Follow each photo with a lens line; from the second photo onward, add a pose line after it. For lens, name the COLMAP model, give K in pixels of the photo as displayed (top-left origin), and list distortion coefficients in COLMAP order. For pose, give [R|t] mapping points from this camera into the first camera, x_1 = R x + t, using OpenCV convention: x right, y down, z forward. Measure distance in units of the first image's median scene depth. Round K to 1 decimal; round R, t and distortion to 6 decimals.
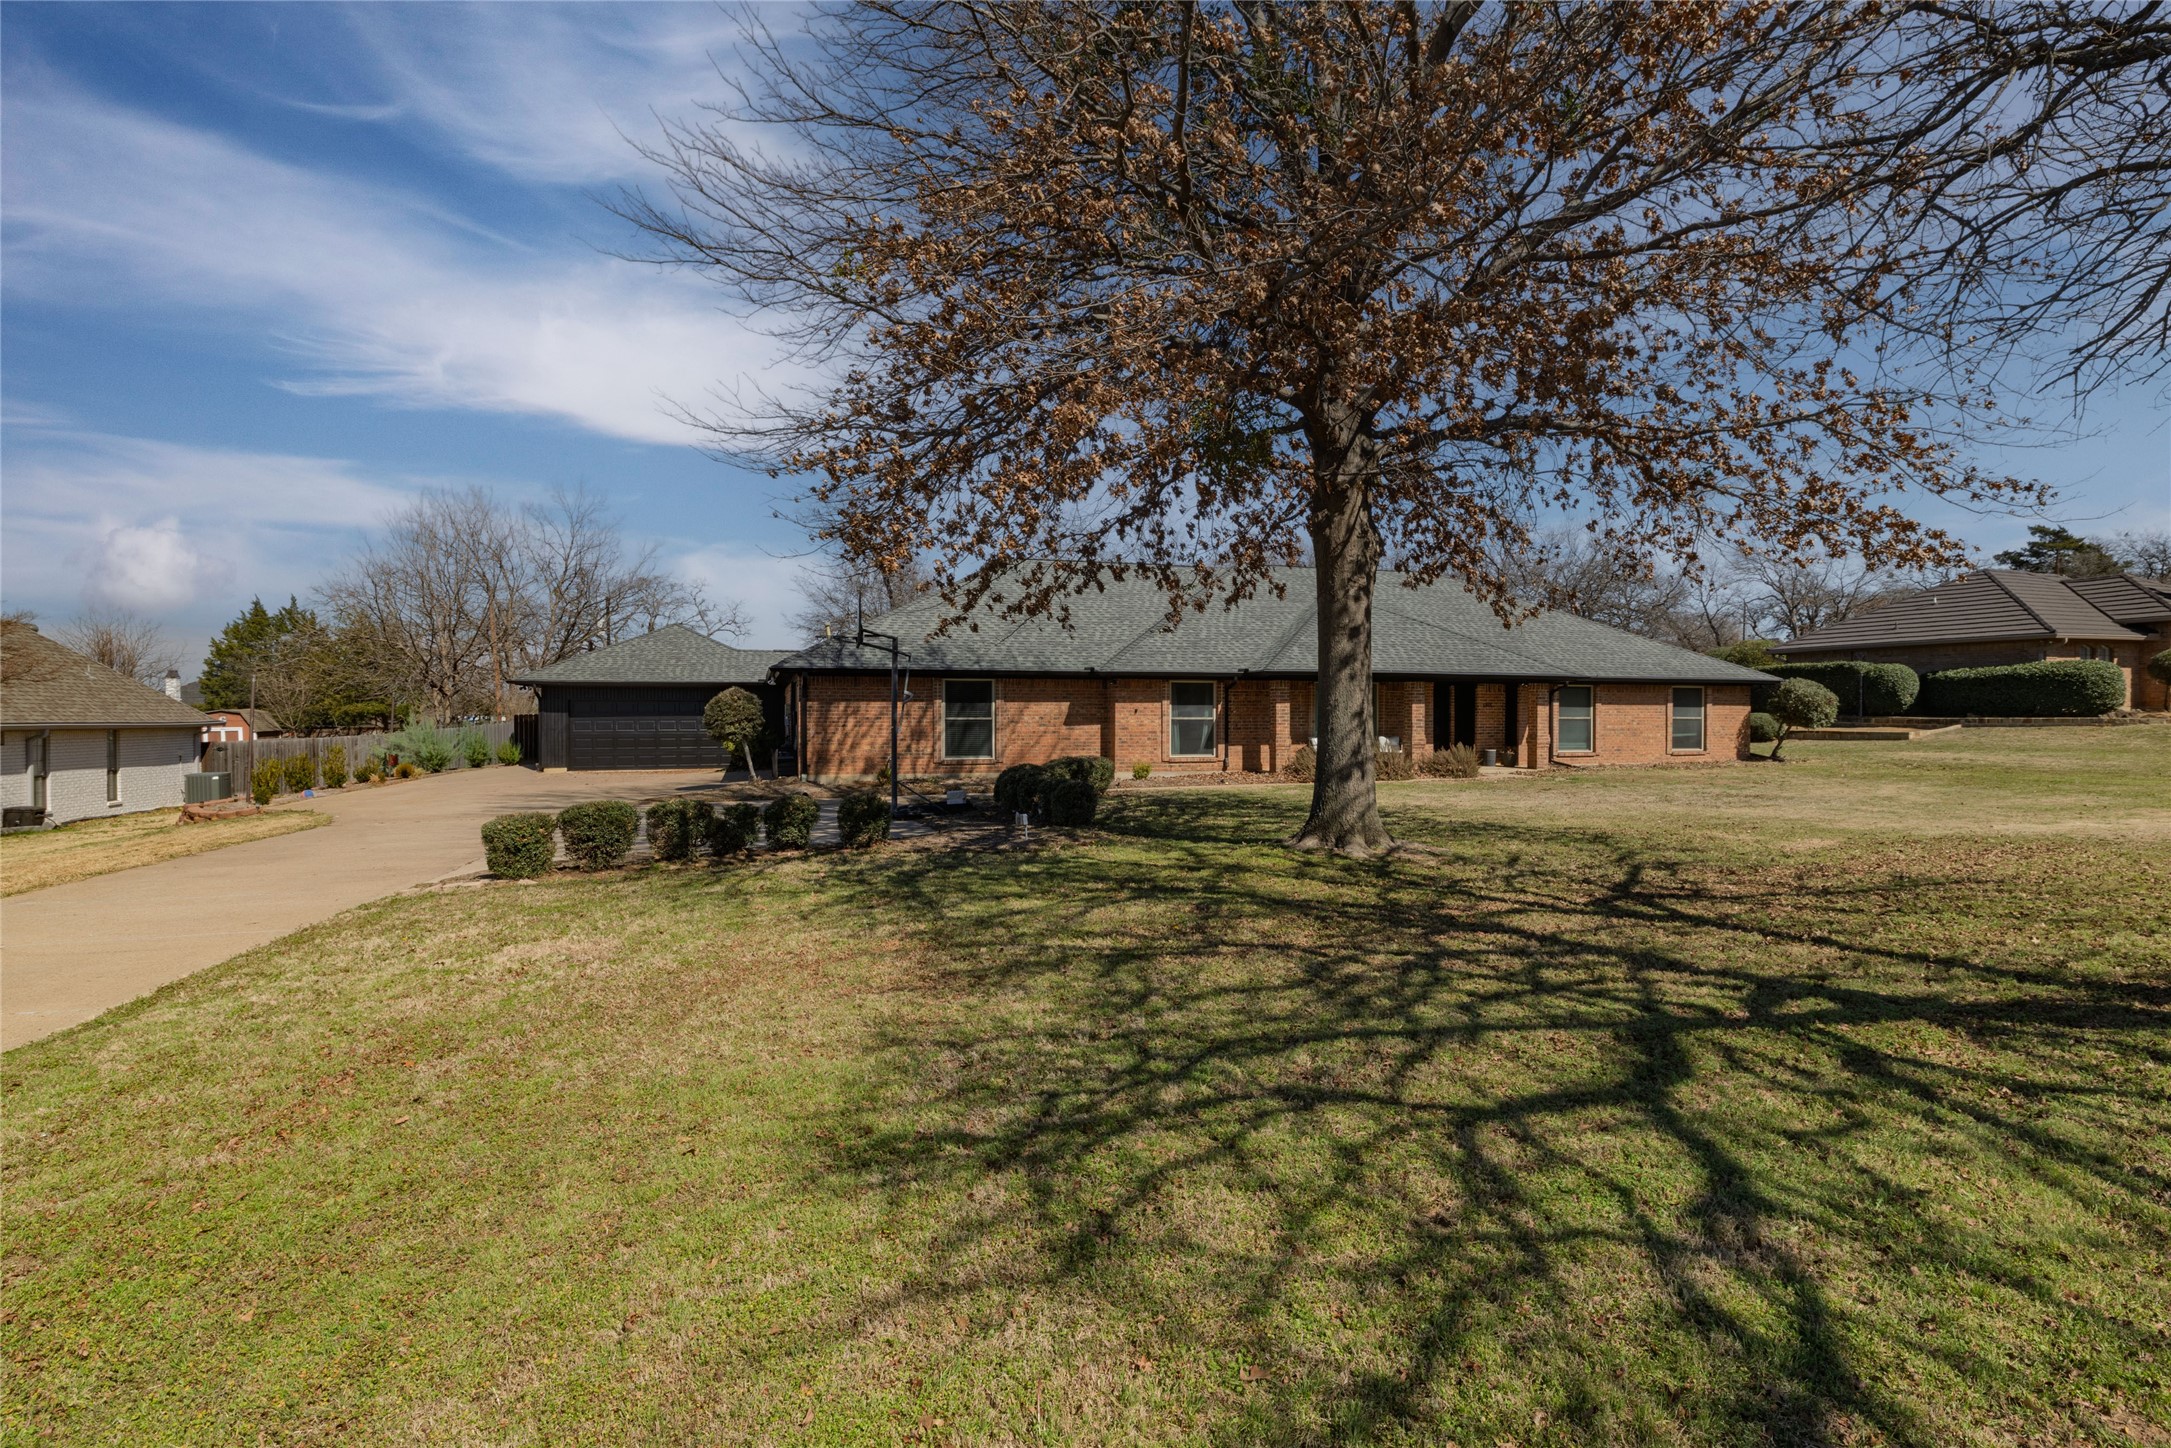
lens RADIAL K [[1030.8, 0, 1084.5], [0, 1030.8, 678.5], [0, 0, 1]] dist [-0.000184, 0.000544]
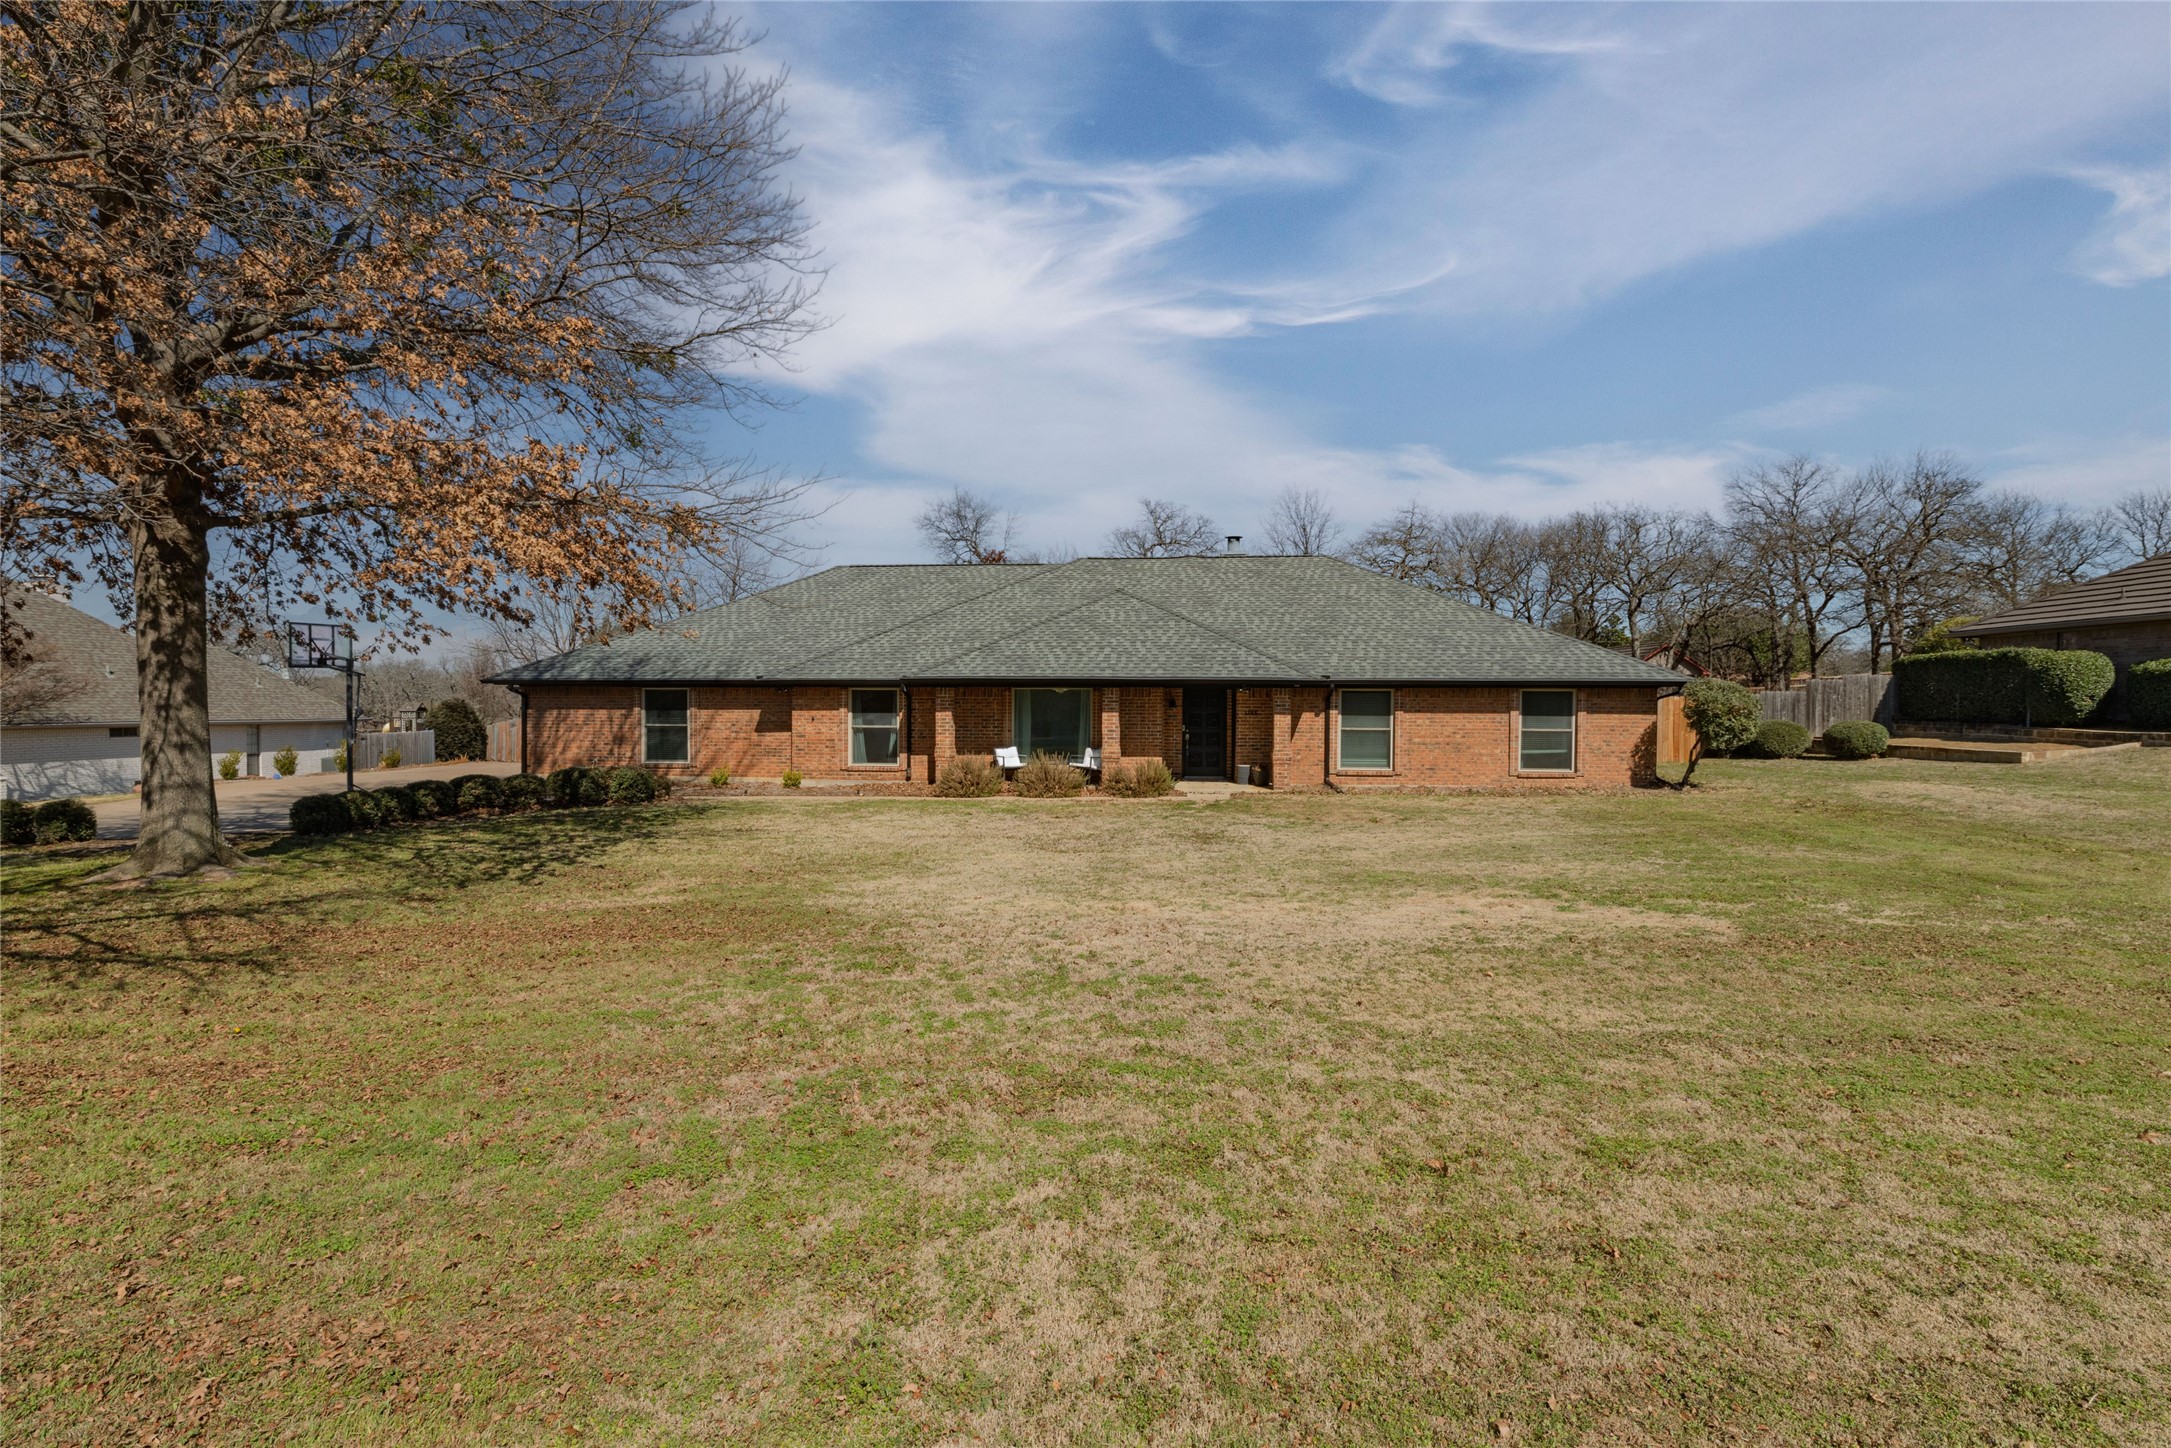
lens RADIAL K [[1030.8, 0, 1084.5], [0, 1030.8, 678.5], [0, 0, 1]] dist [-0.000184, 0.000544]
pose [[0.921357, -0.006312, -0.388666, 0.666727], [0.010706, 0.999901, 0.009140, -0.013893], [0.388570, -0.012582, 0.921333, 0.171402]]
